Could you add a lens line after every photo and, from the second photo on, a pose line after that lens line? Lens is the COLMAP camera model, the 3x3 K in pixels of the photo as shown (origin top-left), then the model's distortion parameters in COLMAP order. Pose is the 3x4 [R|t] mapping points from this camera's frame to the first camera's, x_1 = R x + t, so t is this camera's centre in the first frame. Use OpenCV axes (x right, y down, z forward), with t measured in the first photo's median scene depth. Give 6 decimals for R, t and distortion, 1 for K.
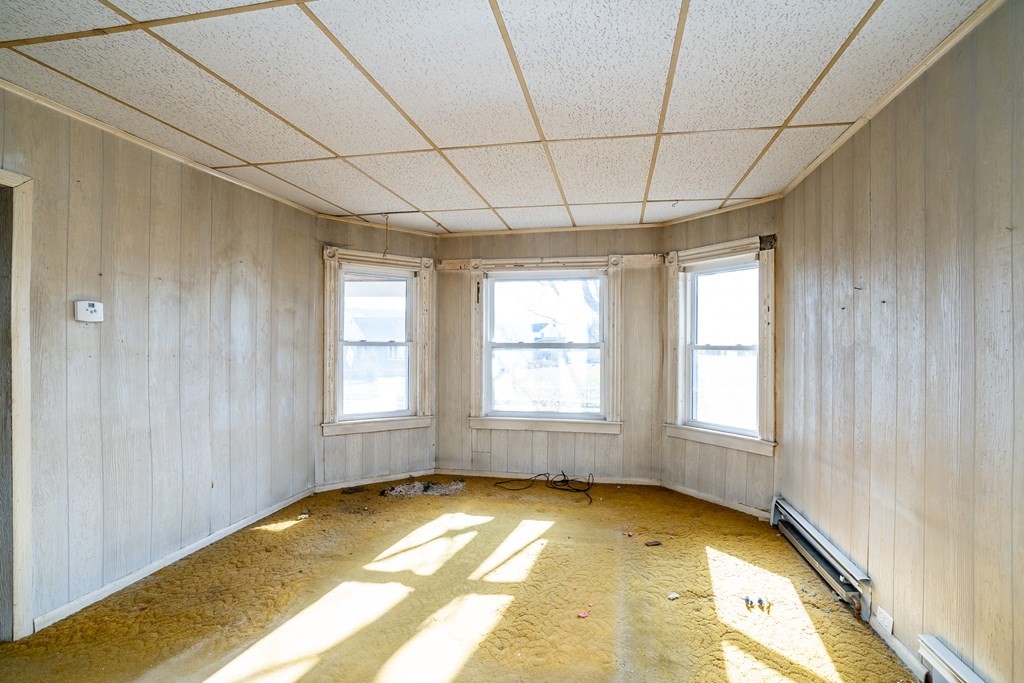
lens RADIAL K [[474.2, 0, 533.7], [0, 474.2, 339.6], [0, 0, 1]] dist [-0.036900, 0.000300]
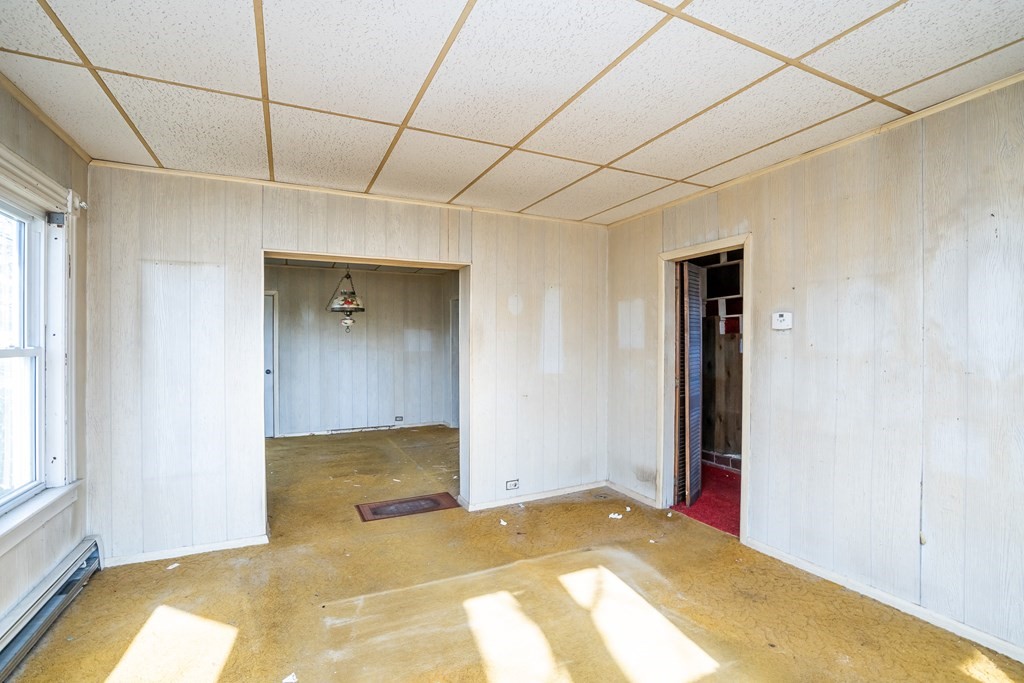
lens RADIAL K [[490.0, 0, 532.9], [0, 490.0, 340.1], [0, 0, 1]] dist [-0.001763, 0.000364]
pose [[-0.797760, -0.006015, -0.602945, 0.316957], [0.004235, 0.999870, -0.015578, 0.007352], [0.602960, -0.014981, -0.797631, 1.481486]]
